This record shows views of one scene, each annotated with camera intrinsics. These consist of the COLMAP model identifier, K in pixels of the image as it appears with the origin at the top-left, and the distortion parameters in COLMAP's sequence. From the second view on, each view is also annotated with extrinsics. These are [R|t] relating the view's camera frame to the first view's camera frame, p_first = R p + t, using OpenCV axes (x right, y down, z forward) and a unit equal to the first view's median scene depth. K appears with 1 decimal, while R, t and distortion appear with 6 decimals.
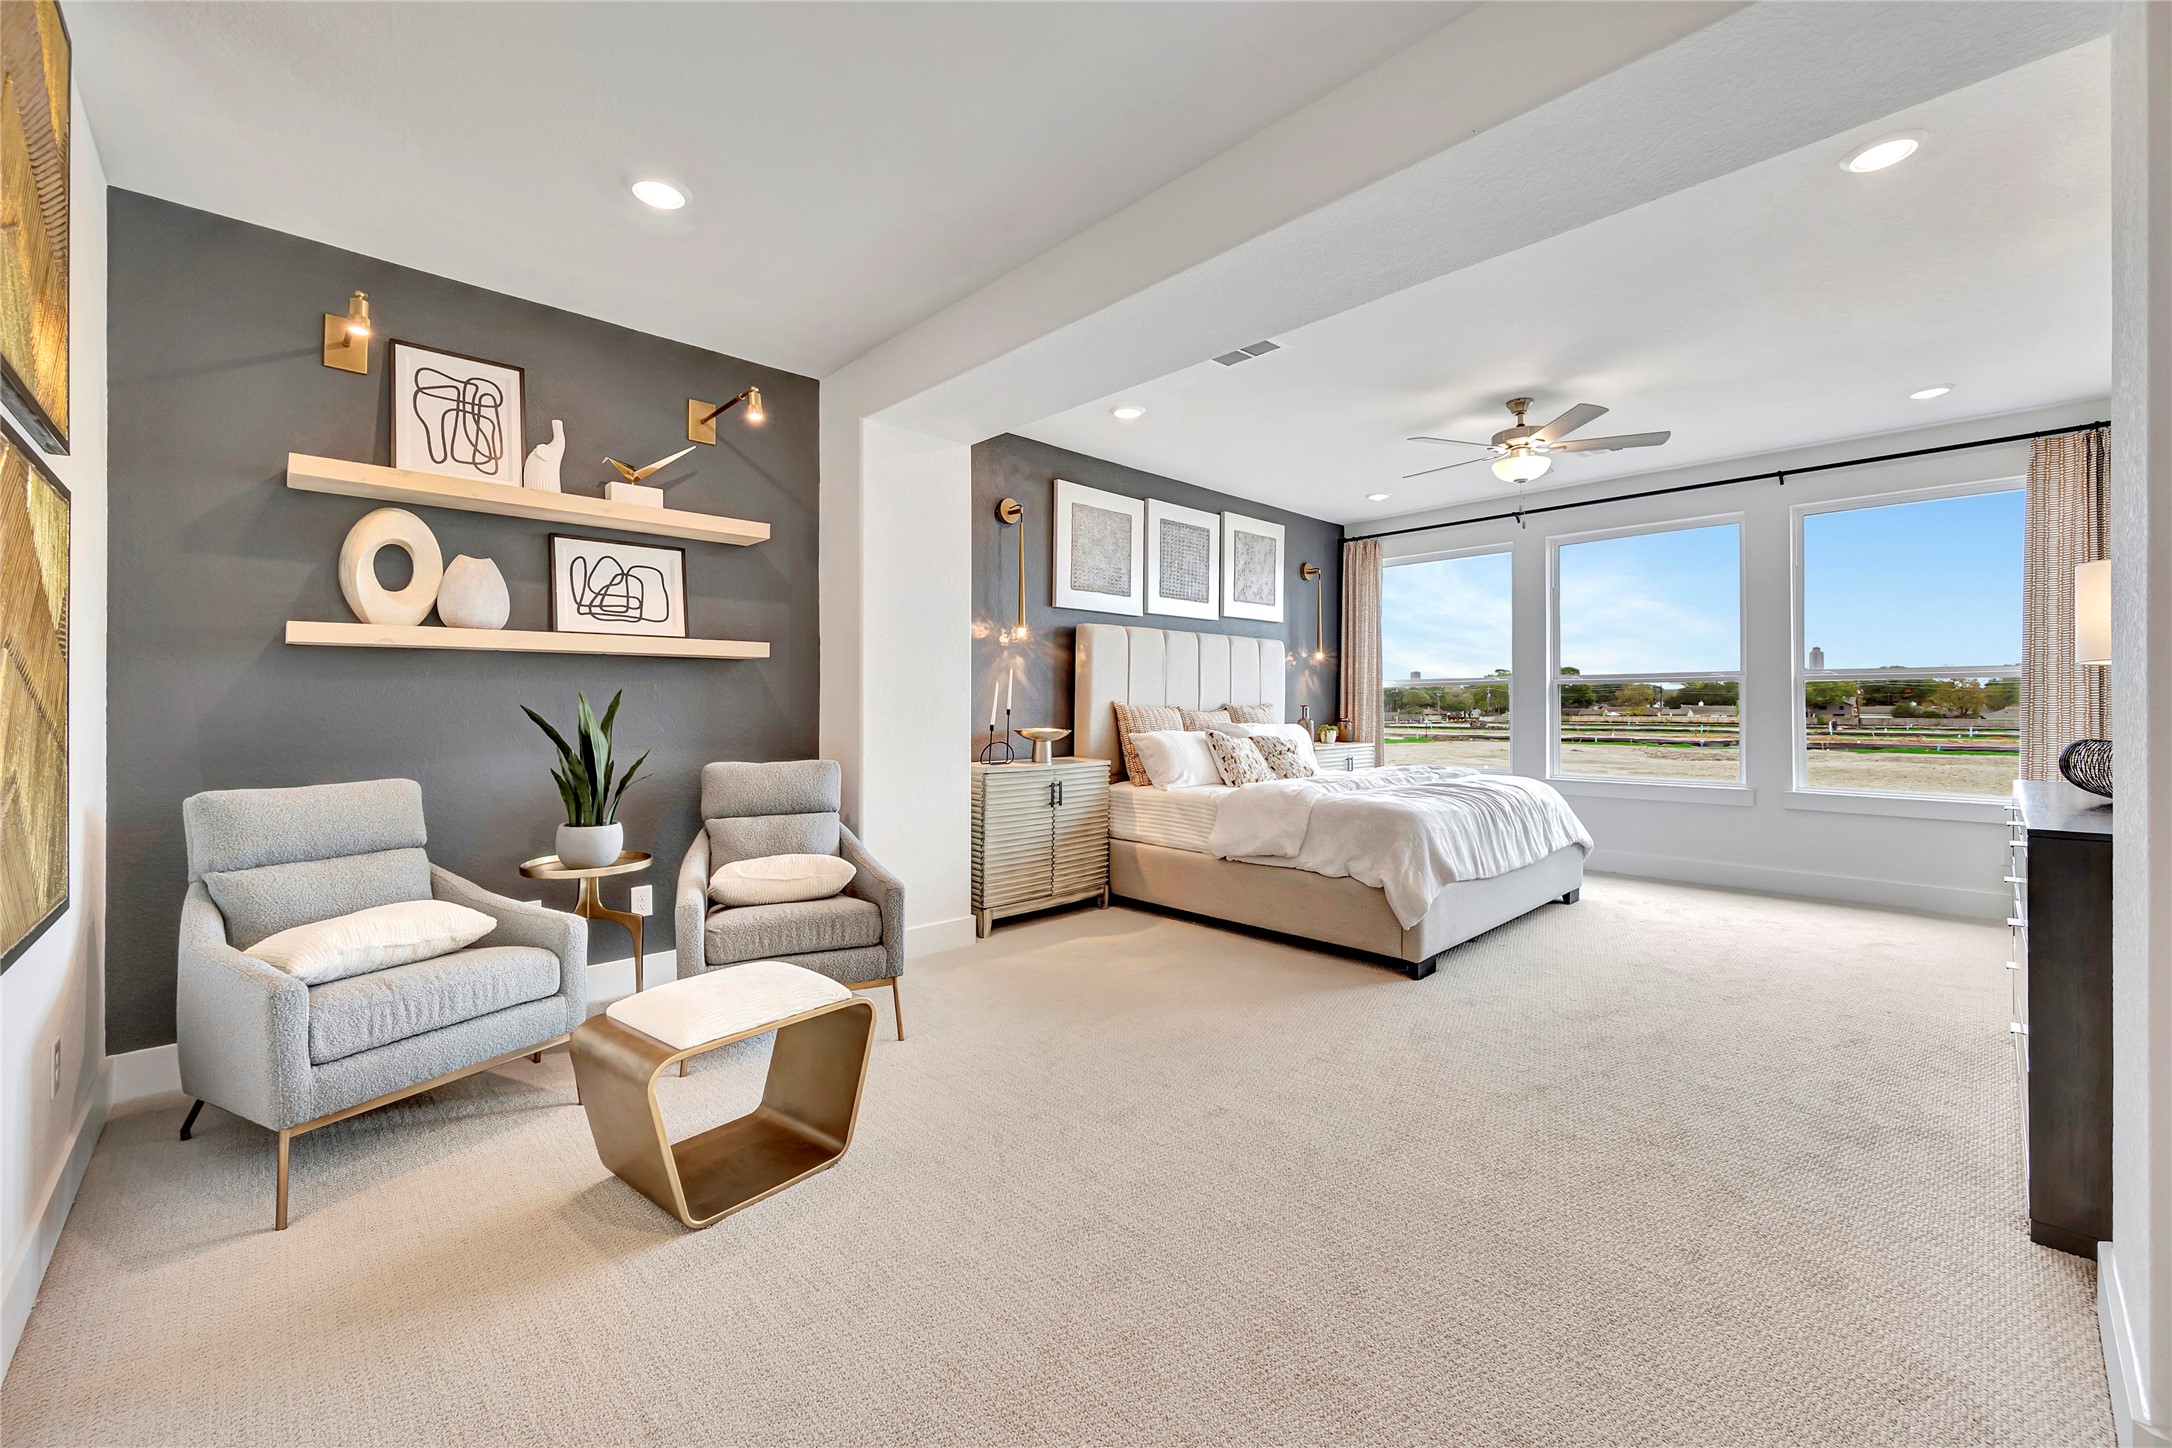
lens RADIAL K [[873.5, 0, 1085.4], [0, 873.5, 714.9], [0, 0, 1]] dist [0.001665, 0.000755]
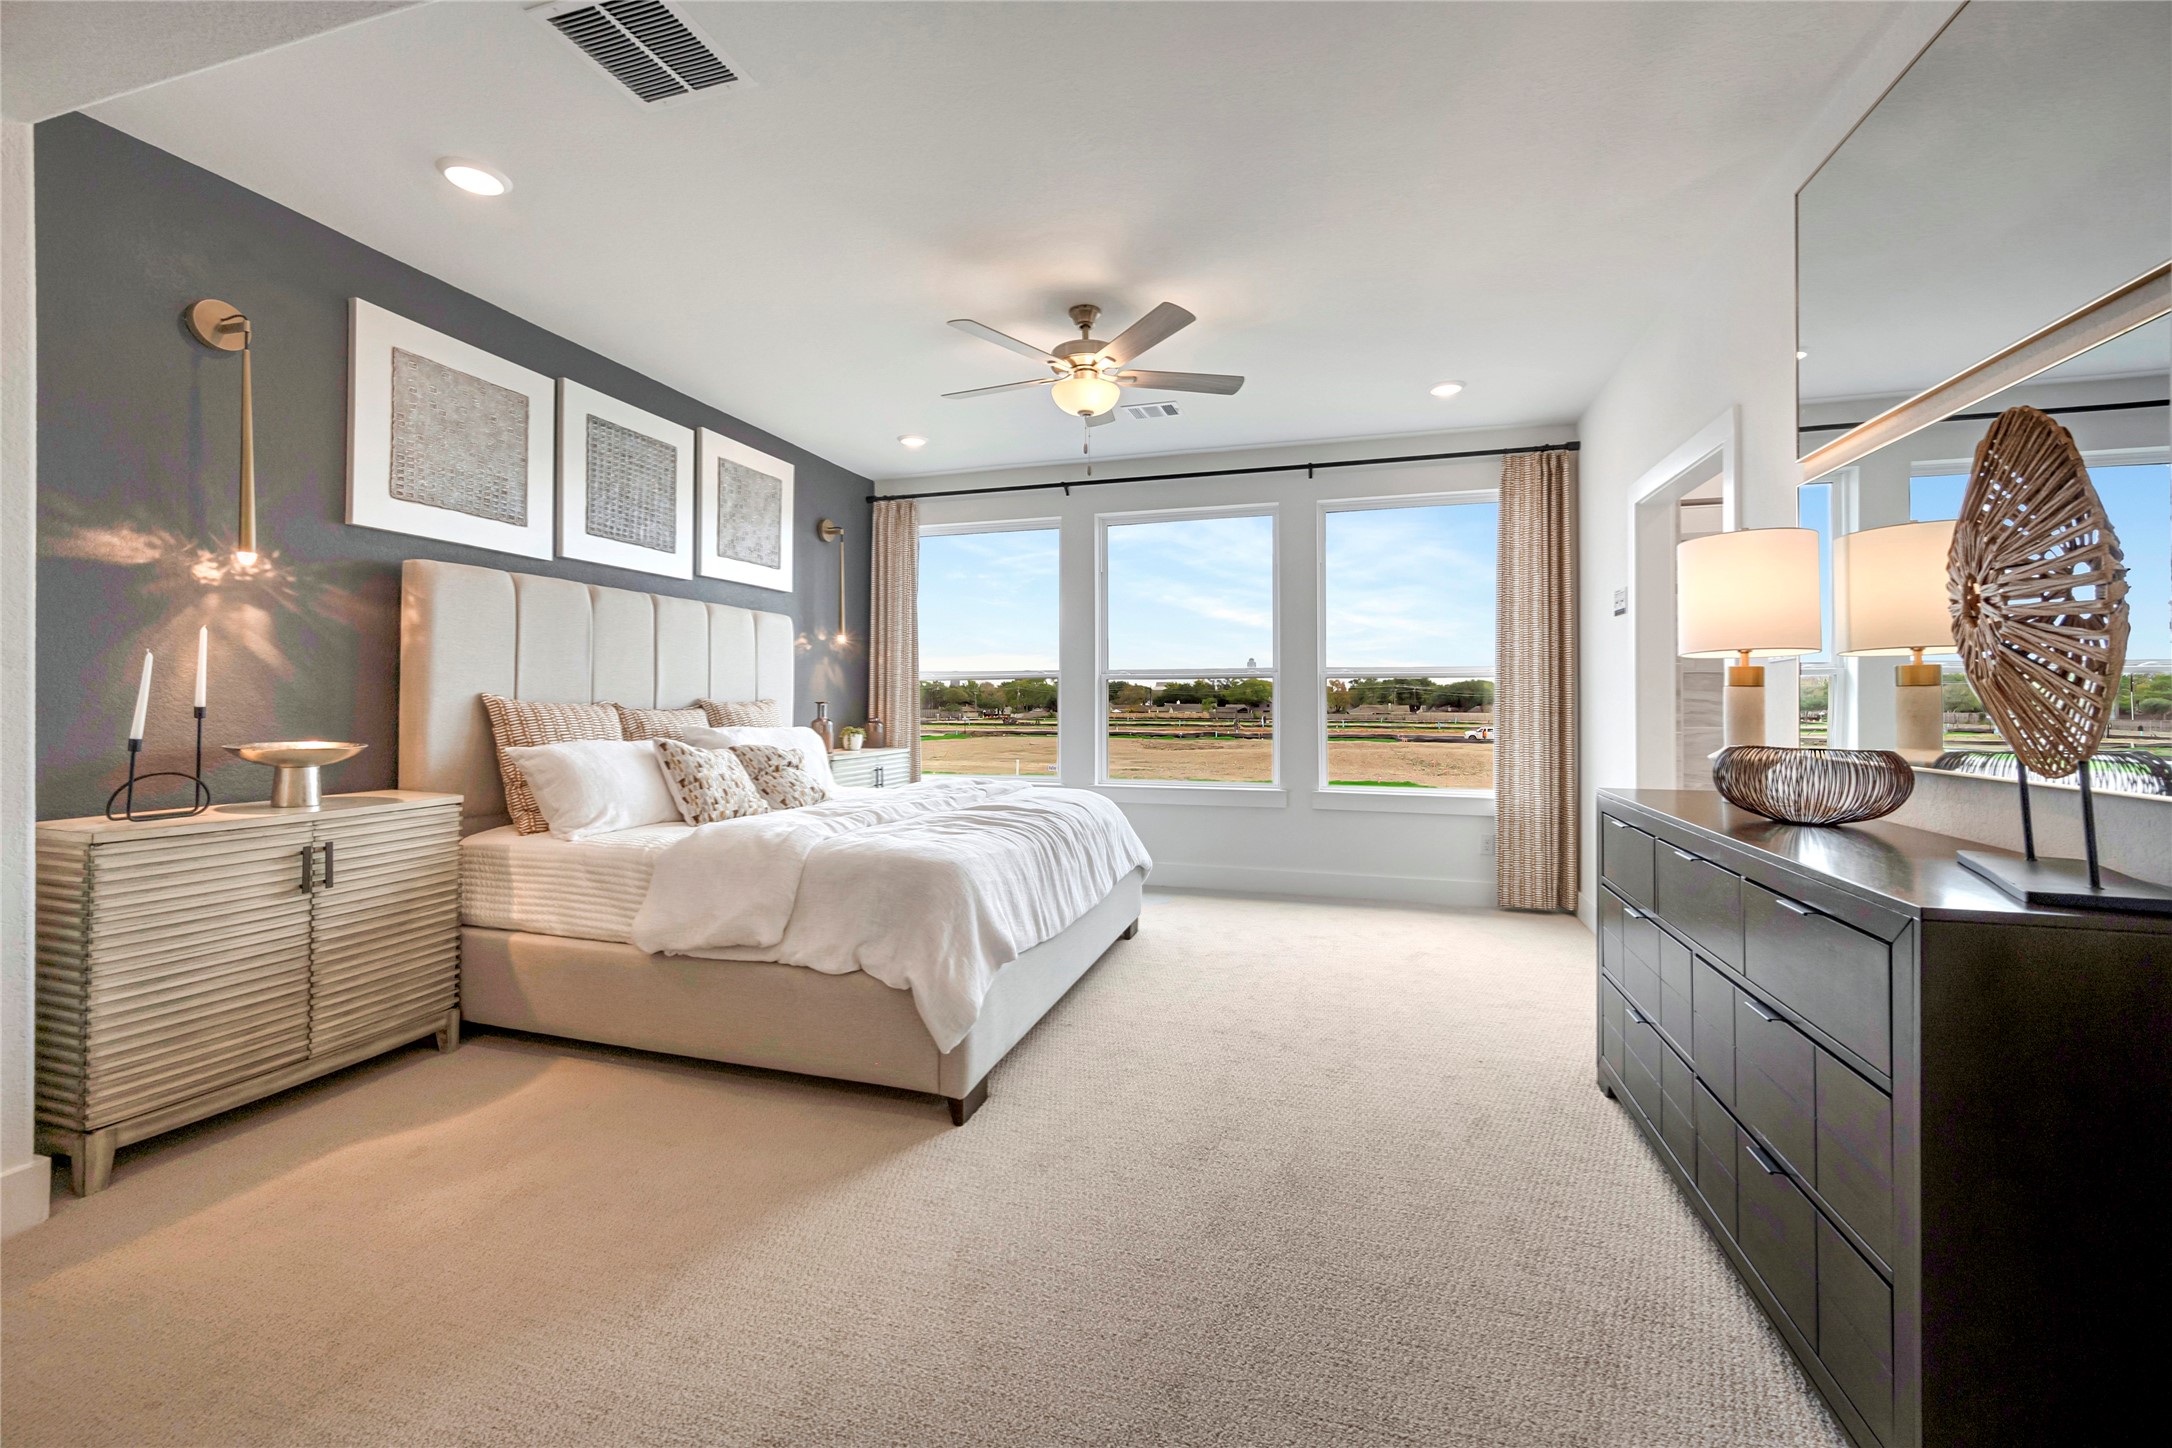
lens RADIAL K [[873.5, 0, 1085.0], [0, 873.5, 706.6], [0, 0, 1]] dist [0.001665, 0.000755]
pose [[0.873594, 0.001319, 0.486654, 0.108955], [0.001818, 0.999981, -0.005974, -0.002523], [-0.486652, 0.006103, 0.873574, 0.293081]]
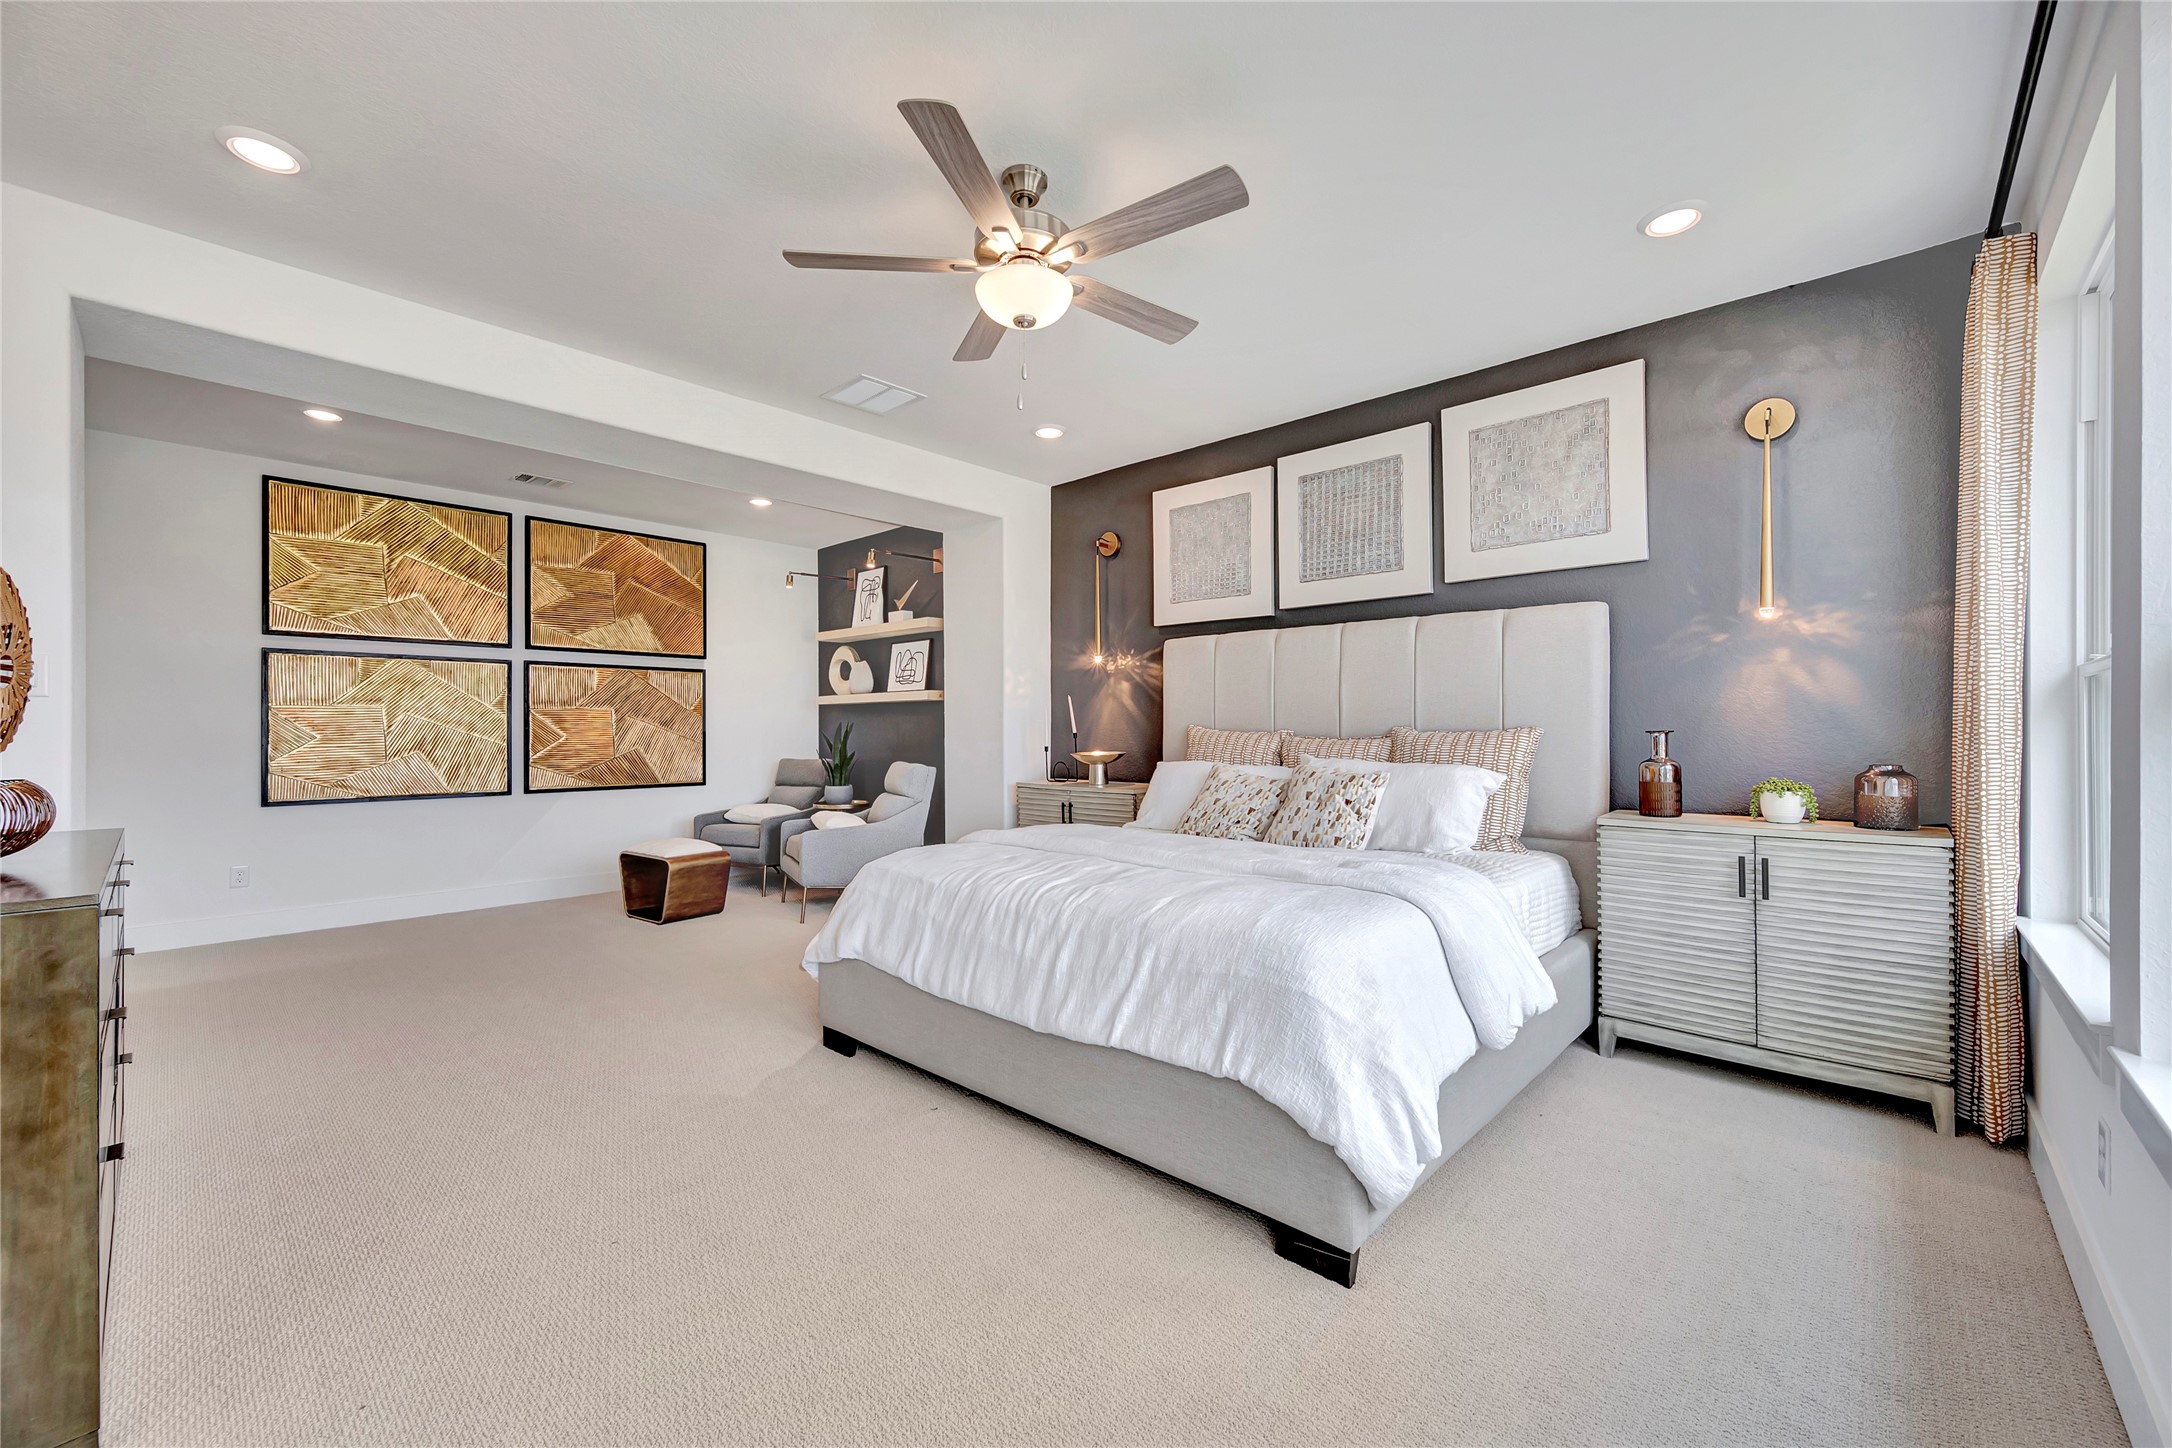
lens RADIAL K [[873.5, 0, 1094.0], [0, 873.5, 730.3], [0, 0, 1]] dist [0.001665, 0.000755]
pose [[0.059813, 0.004058, -0.998201, 0.957344], [-0.007894, 0.999962, 0.003593, -0.013123], [0.998178, 0.007665, 0.059843, 0.916603]]
